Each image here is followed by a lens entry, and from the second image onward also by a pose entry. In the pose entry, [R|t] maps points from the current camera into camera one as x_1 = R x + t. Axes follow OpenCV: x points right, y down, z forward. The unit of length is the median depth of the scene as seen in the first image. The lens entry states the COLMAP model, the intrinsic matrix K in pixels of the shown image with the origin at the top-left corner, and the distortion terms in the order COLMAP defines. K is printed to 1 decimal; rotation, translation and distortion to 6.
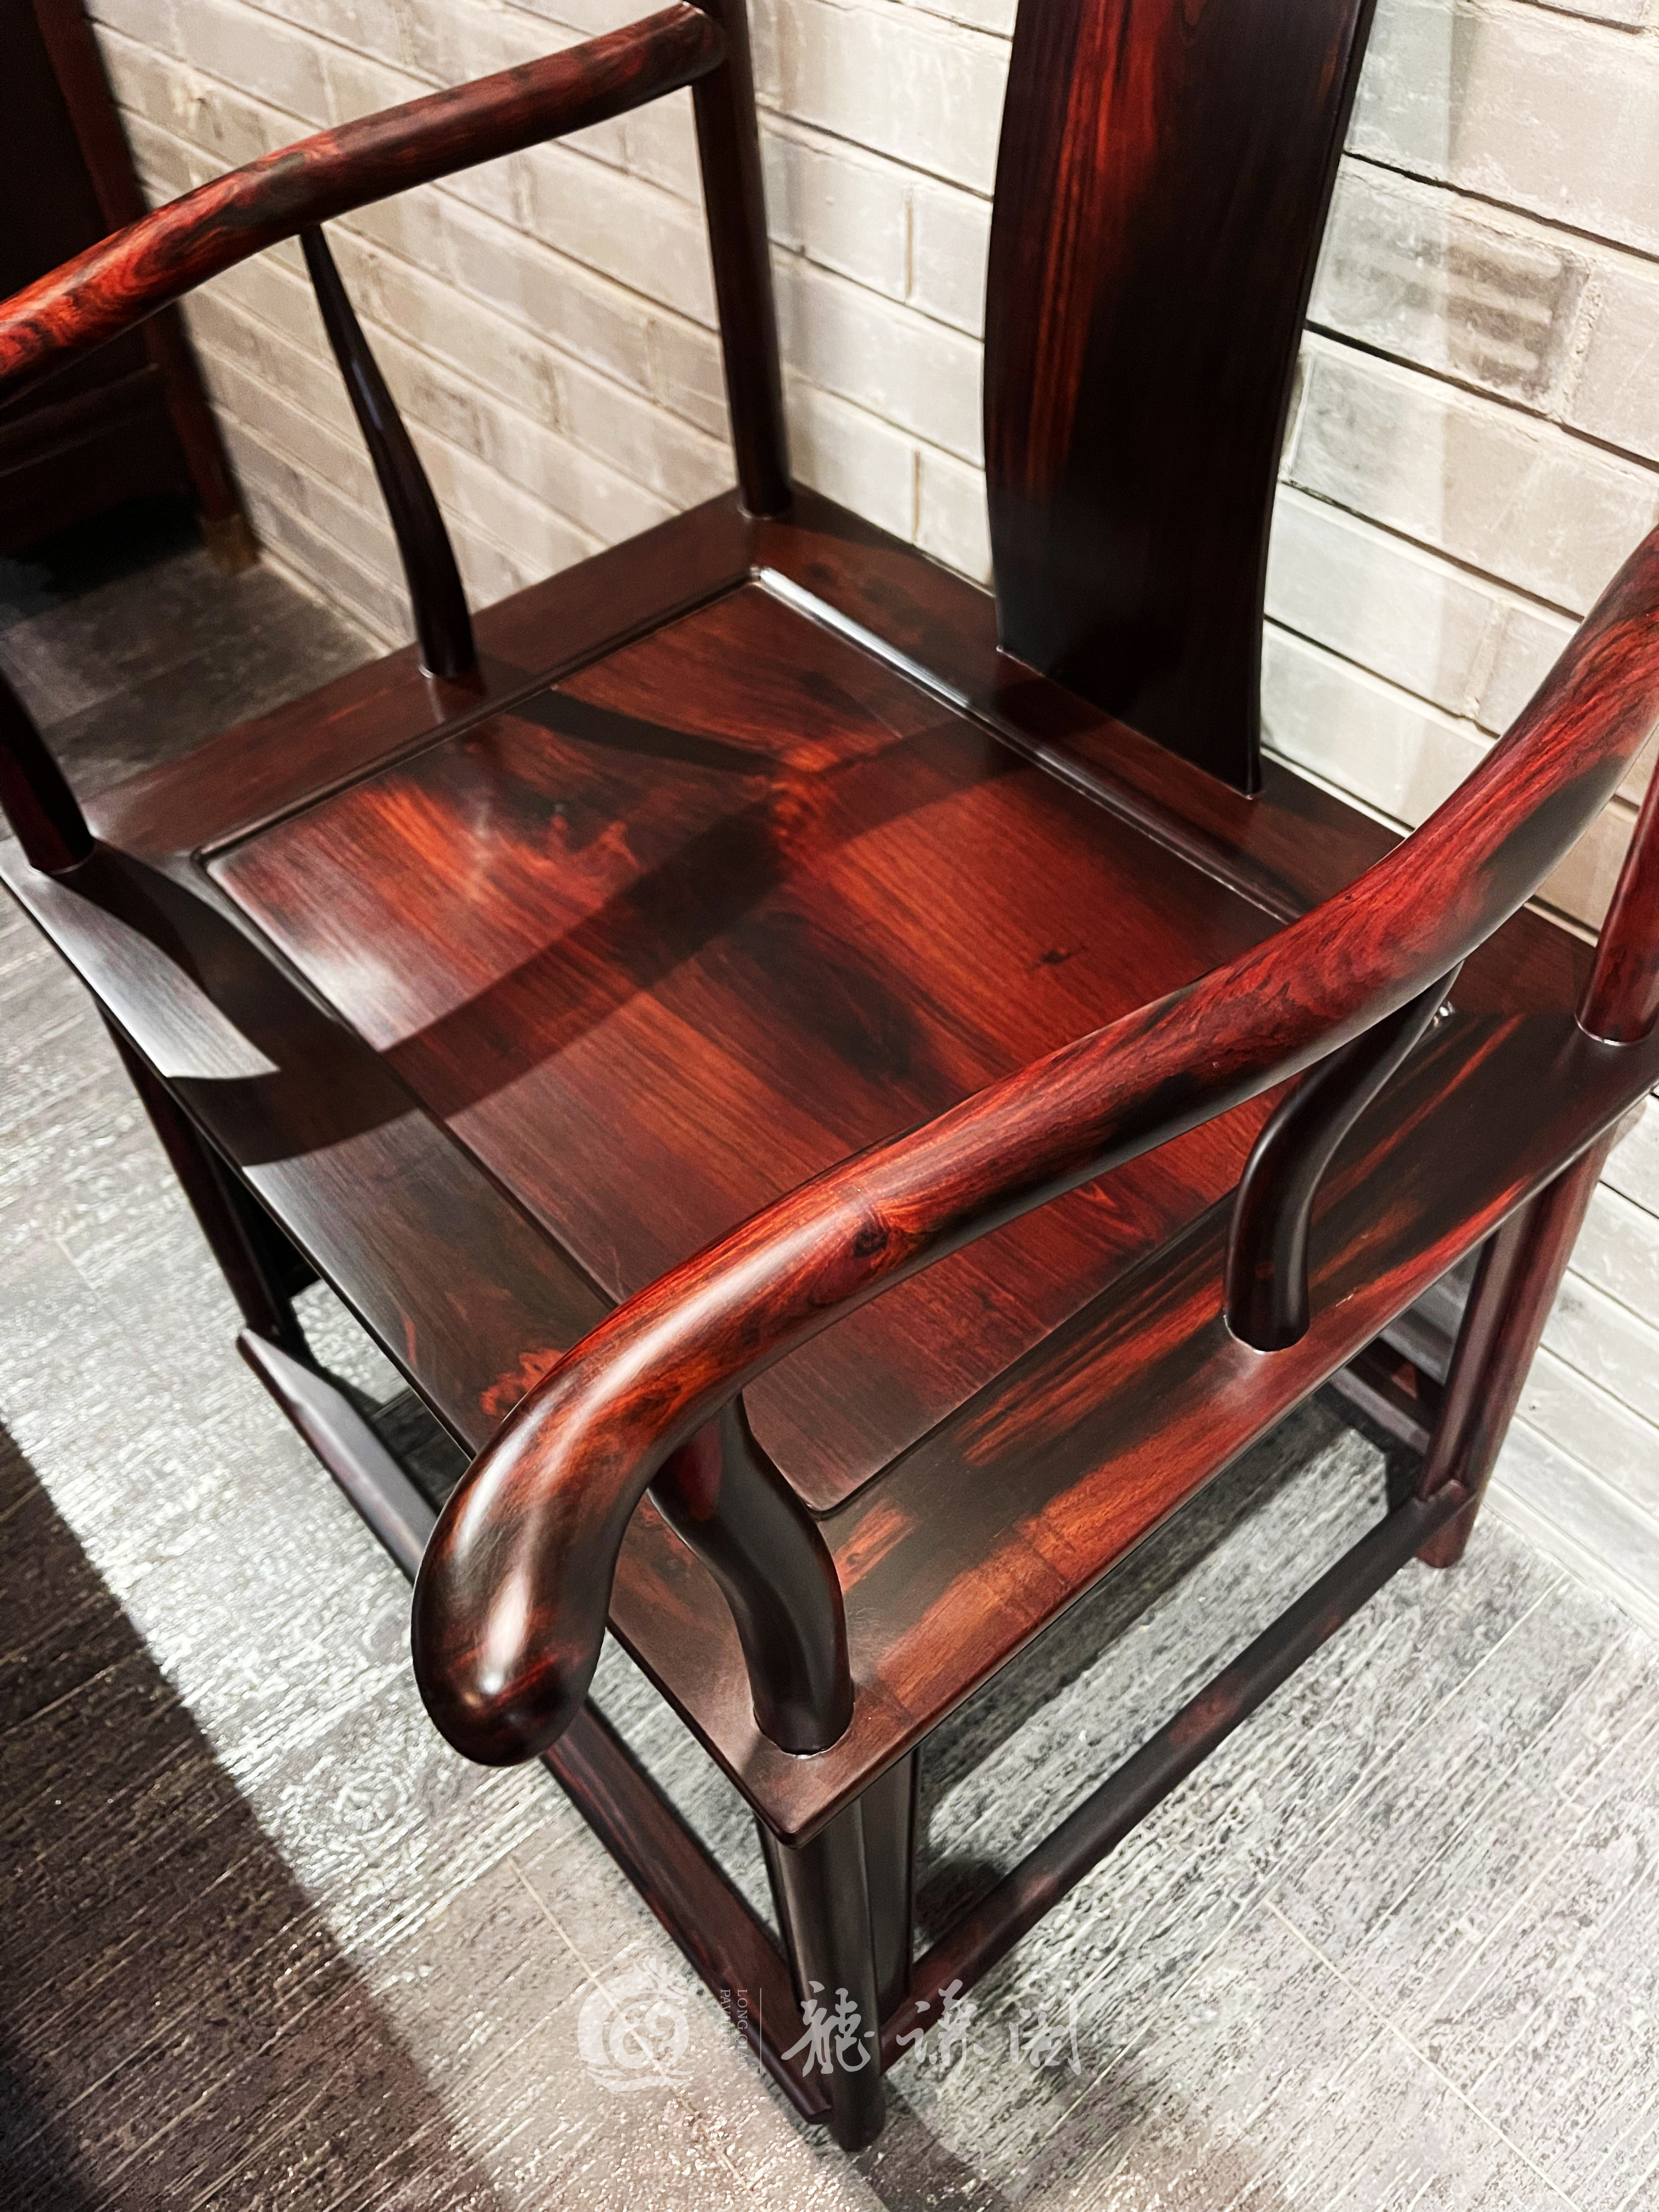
lens RADIAL K [[1706.6, 0, 828.1], [0, 1706.6, 1128.2], [0, 0, 1]] dist [0.064550, -0.091786]
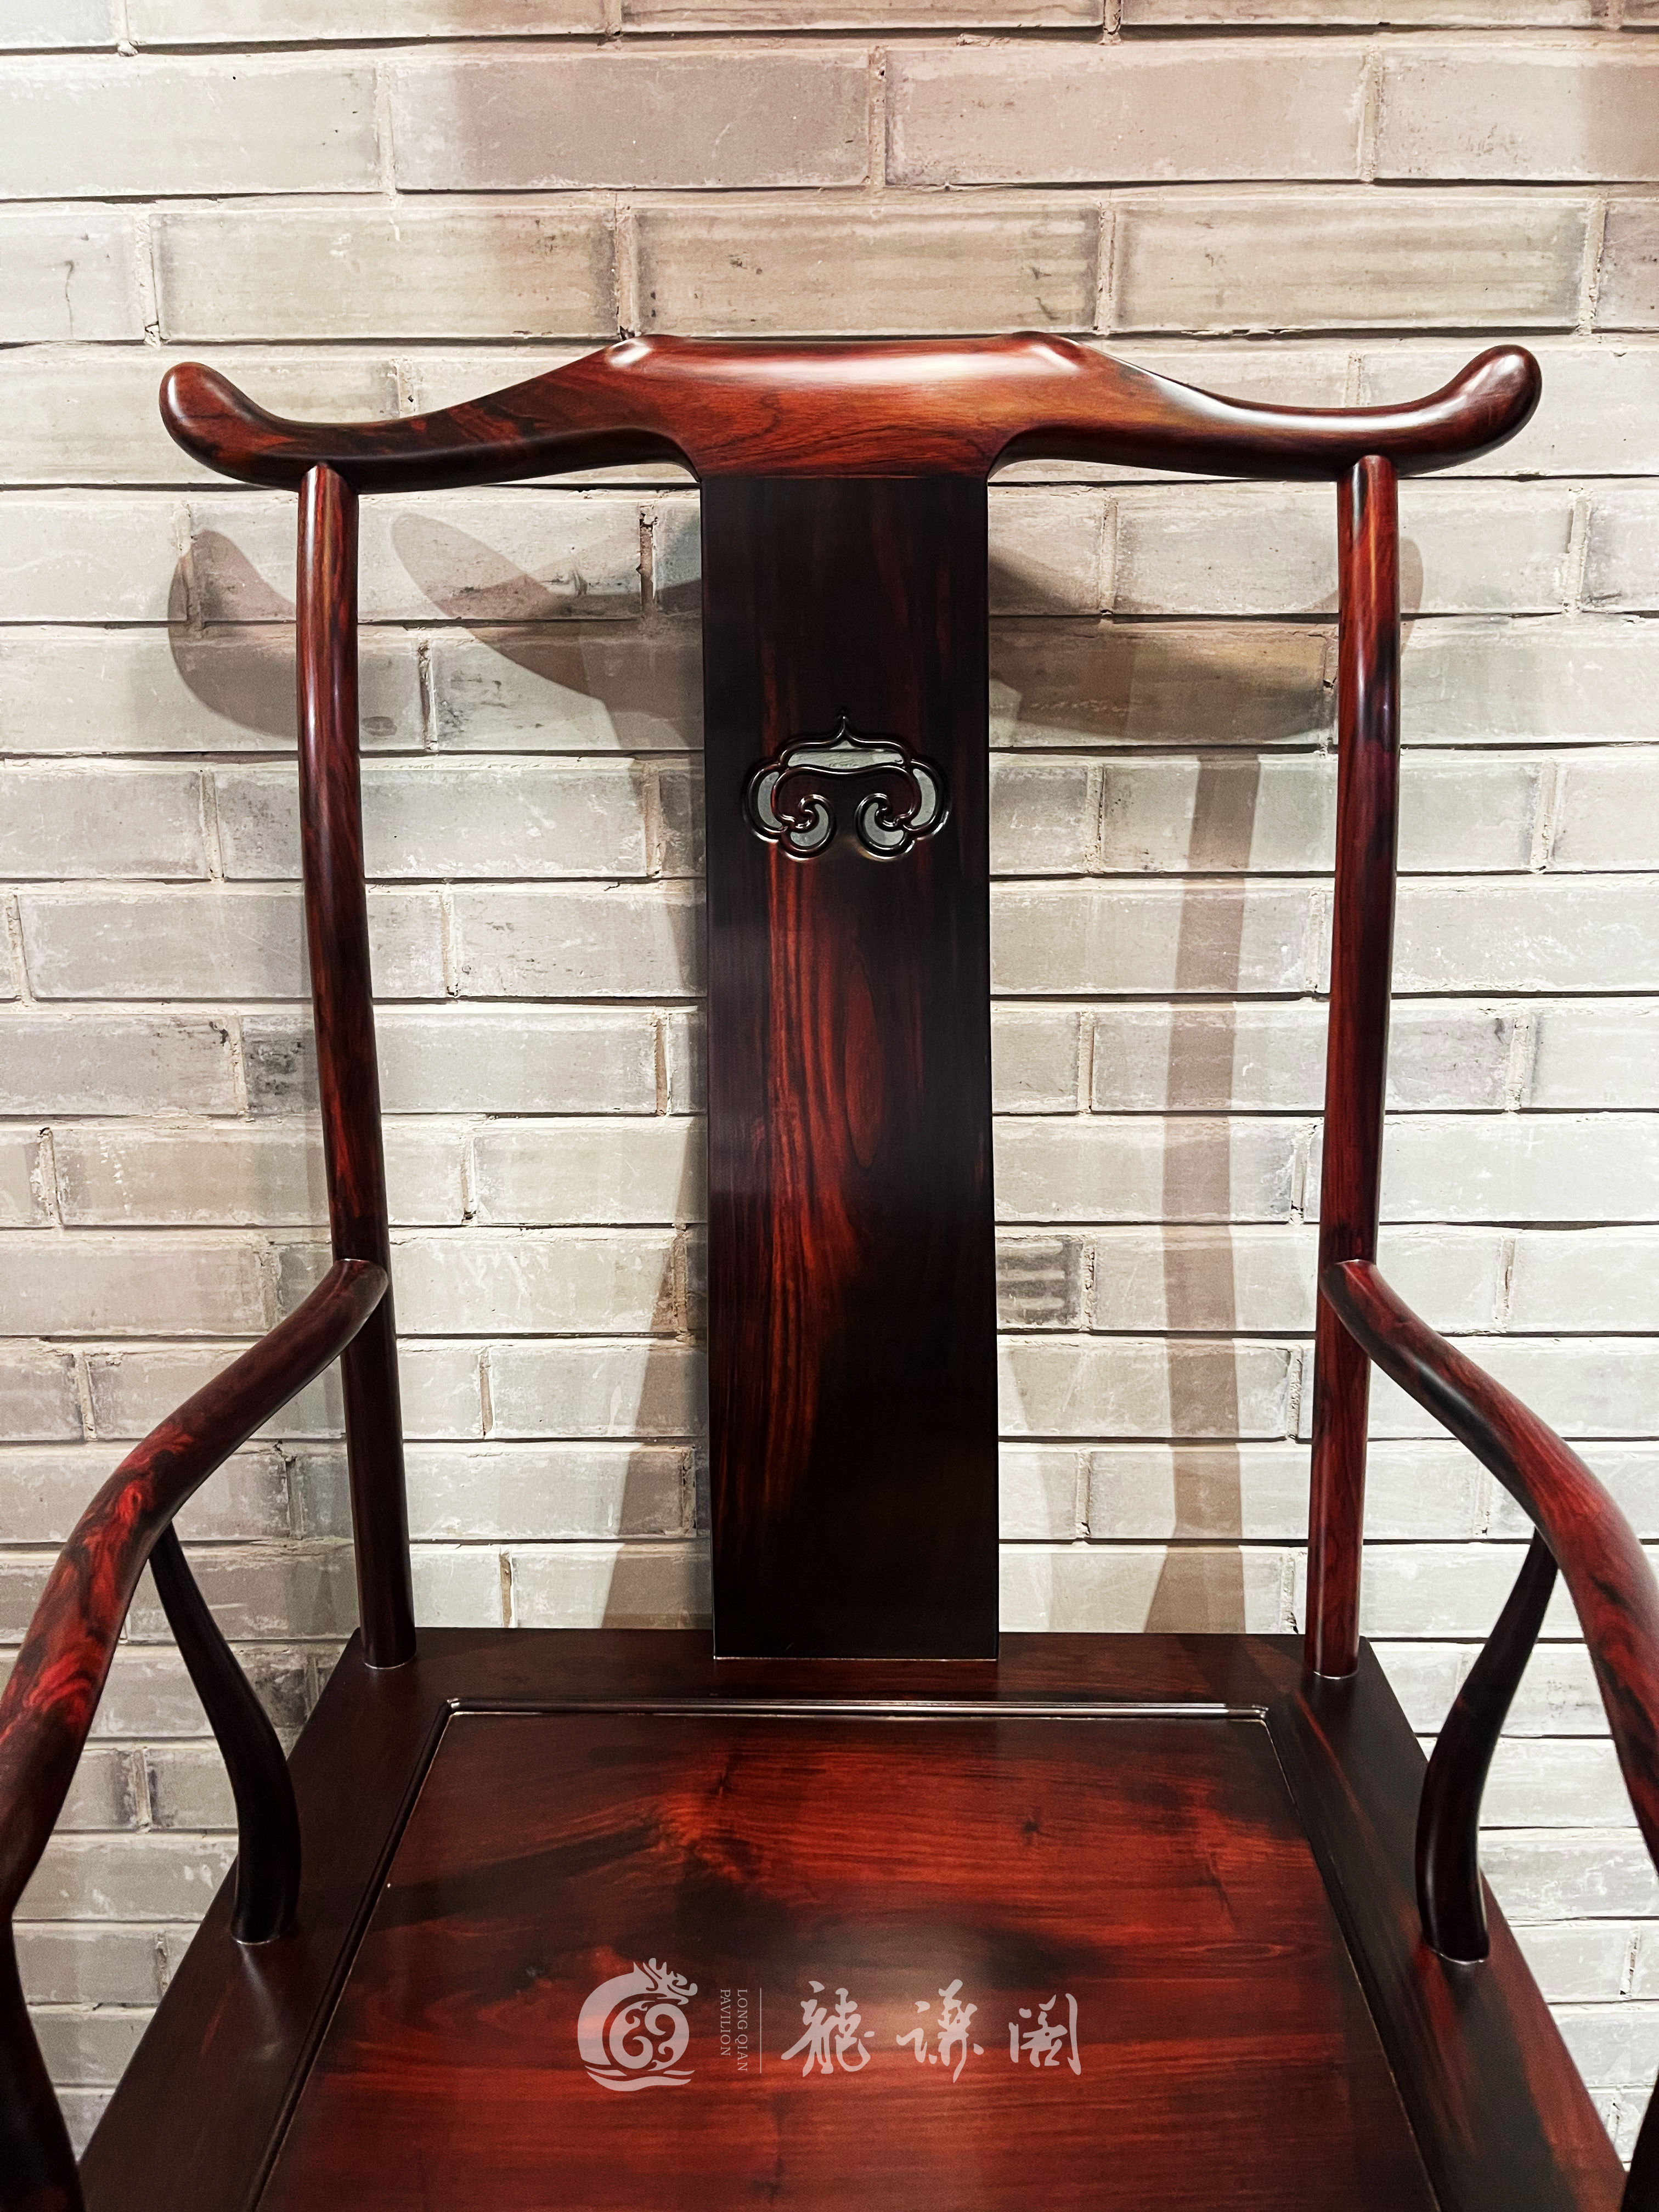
lens RADIAL K [[1706.6, 0, 843.7], [0, 1706.6, 1126.0], [0, 0, 1]] dist [0.064550, -0.091786]
pose [[0.667055, -0.166640, 0.726133, -0.759216], [0.557629, 0.758024, -0.338303, -0.140544], [-0.494051, 0.630579, 0.598567, 0.066027]]
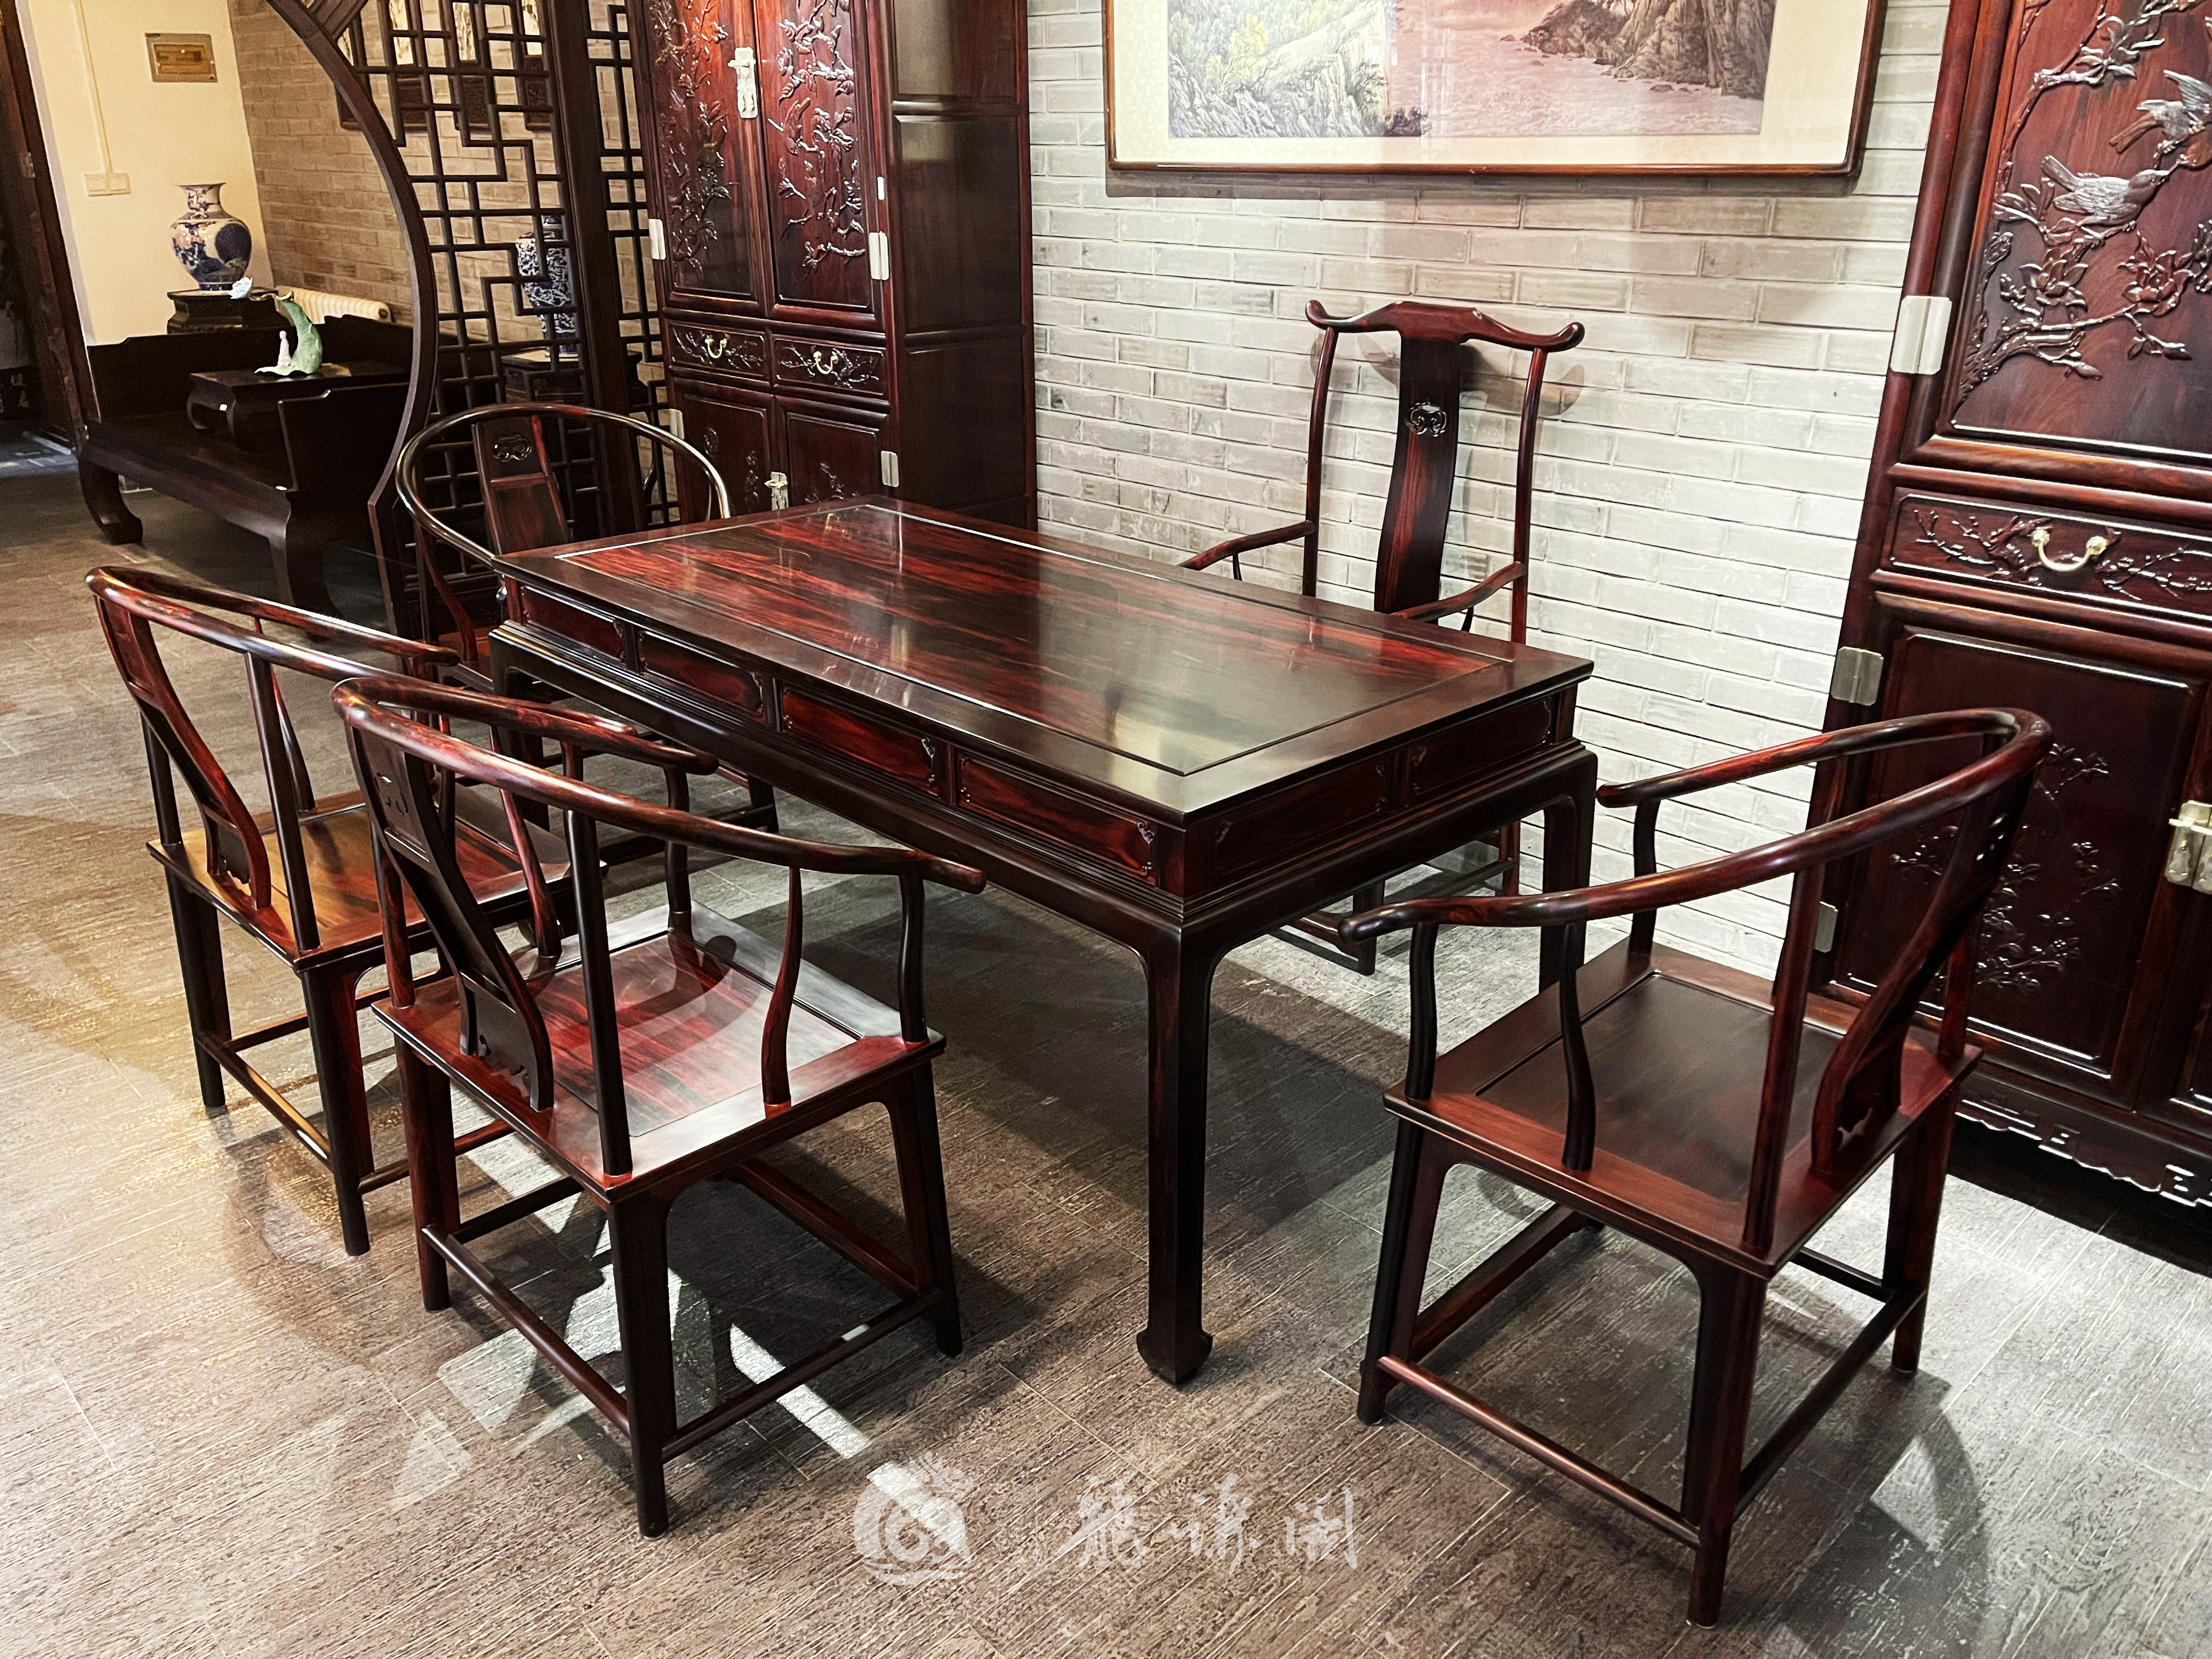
lens RADIAL K [[1706.6, 0, 1113.4], [0, 1706.6, 833.1], [0, 0, 1]] dist [0.064550, -0.091786]
pose [[0.997535, 0.030469, 0.063208, -0.972456], [0.003021, 0.881318, -0.472514, 2.568489], [-0.070103, 0.471540, 0.879054, -2.975952]]
